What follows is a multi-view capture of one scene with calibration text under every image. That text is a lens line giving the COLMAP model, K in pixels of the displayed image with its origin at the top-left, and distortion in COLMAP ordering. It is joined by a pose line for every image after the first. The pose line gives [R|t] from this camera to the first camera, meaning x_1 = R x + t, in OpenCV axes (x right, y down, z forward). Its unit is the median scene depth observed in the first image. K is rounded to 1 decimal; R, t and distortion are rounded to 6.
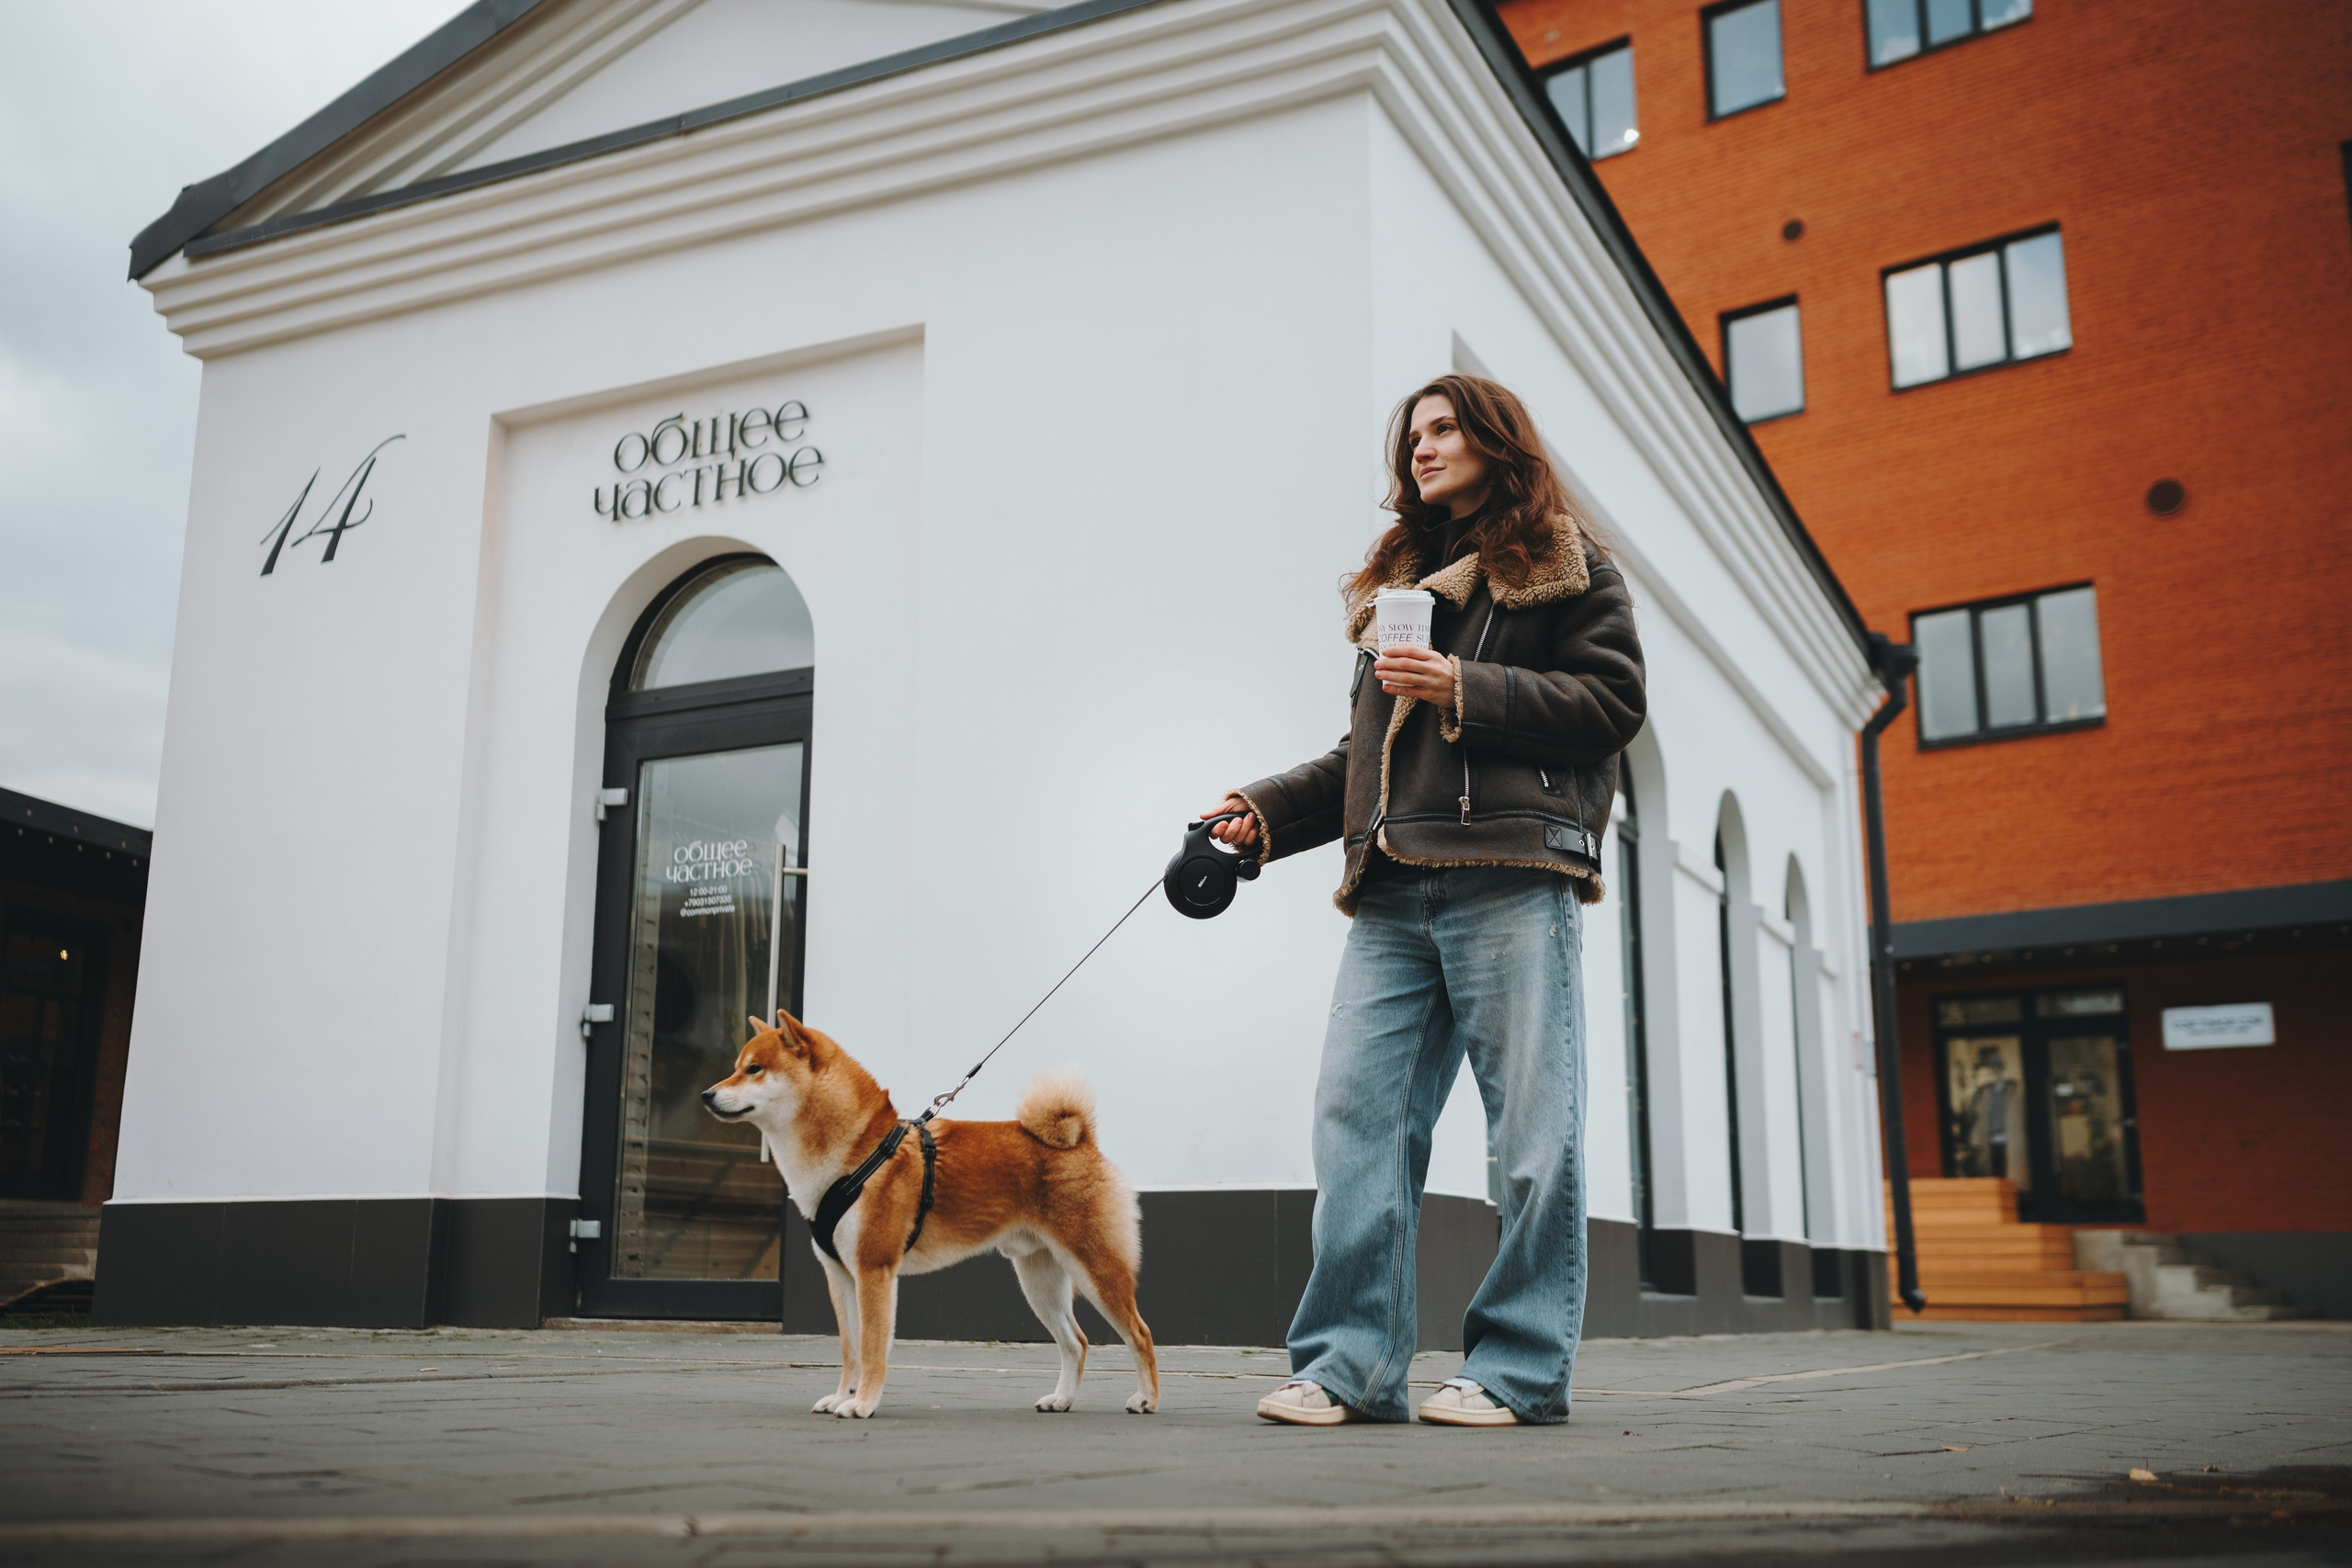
lens RADIAL K [[2627.6, 0, 1176.0], [0, 2627.6, 784.0], [0, 0, 1]] dist [-0.005475, 0.007193]
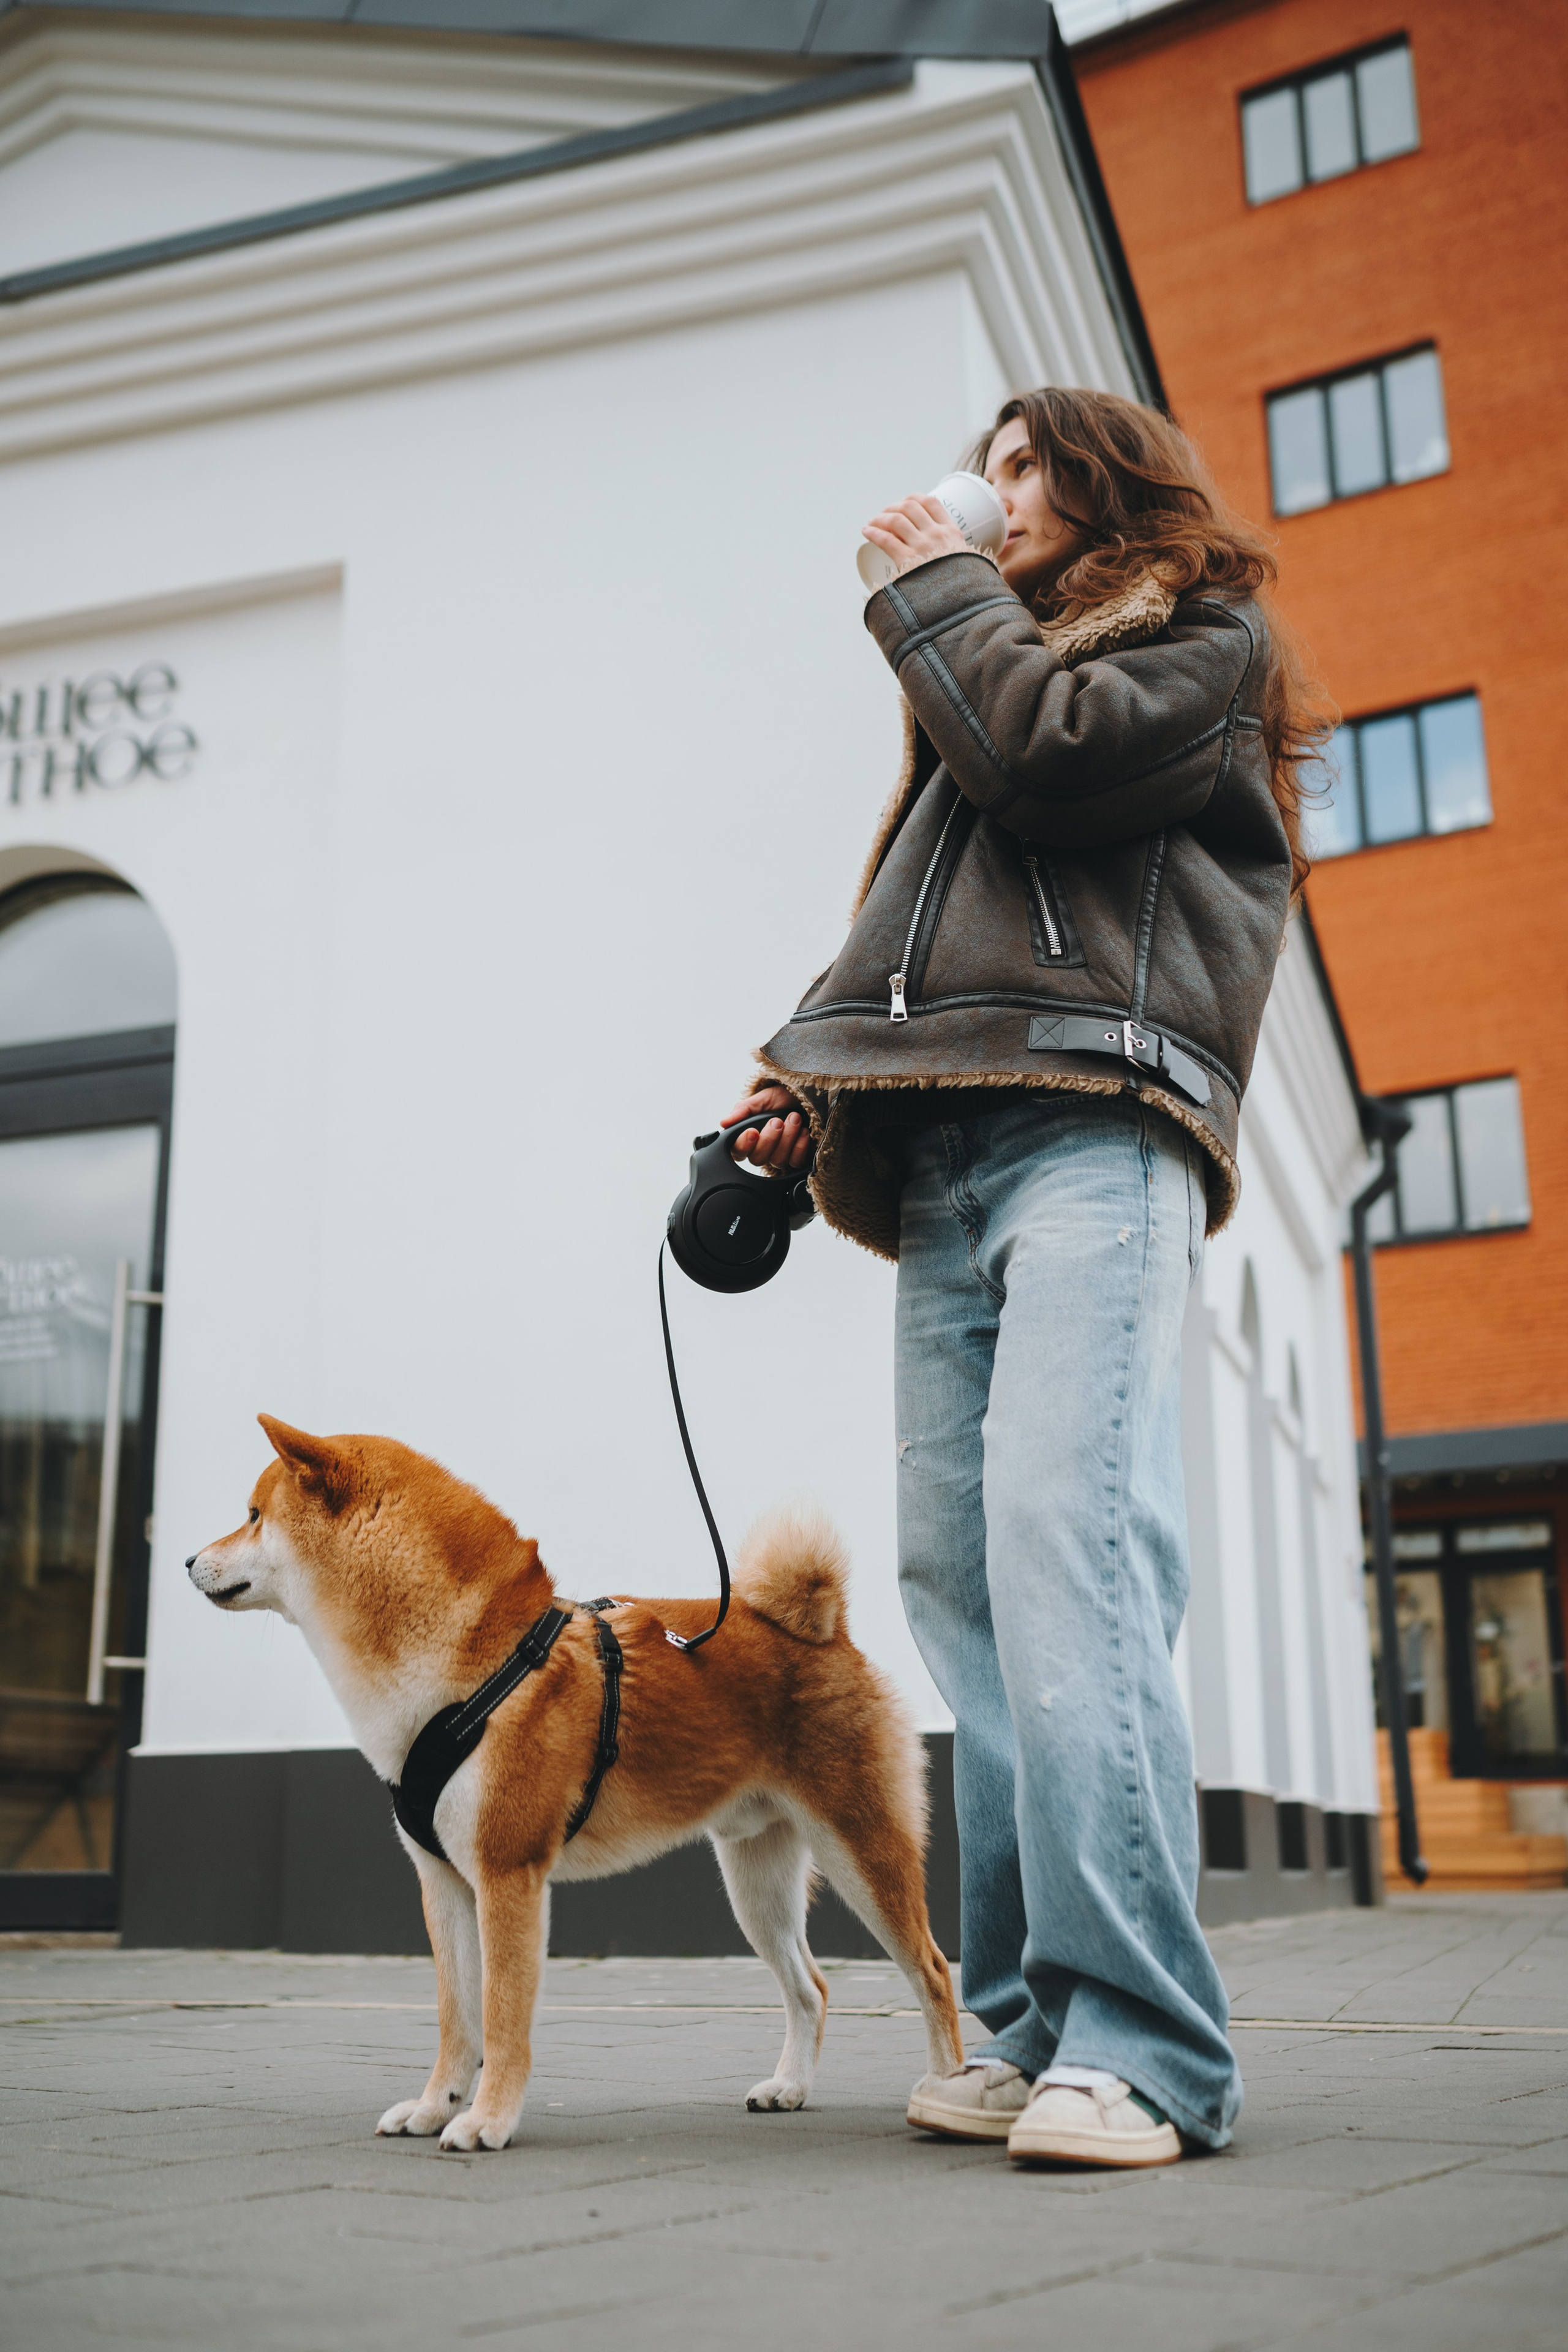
lens RADIAL K [[2627.9, 0, 781.3], [0, 2627.9, 1201.1], [0, 0, 1]] dist [-0.005475, 0.007193]
pose [[0.988592, 0.021914, 0.149012, -0.077619], [-0.013496, 0.998267, -0.057271, 0.044190], [-0.150009, 0.054607, 0.987175, 0.249995]]
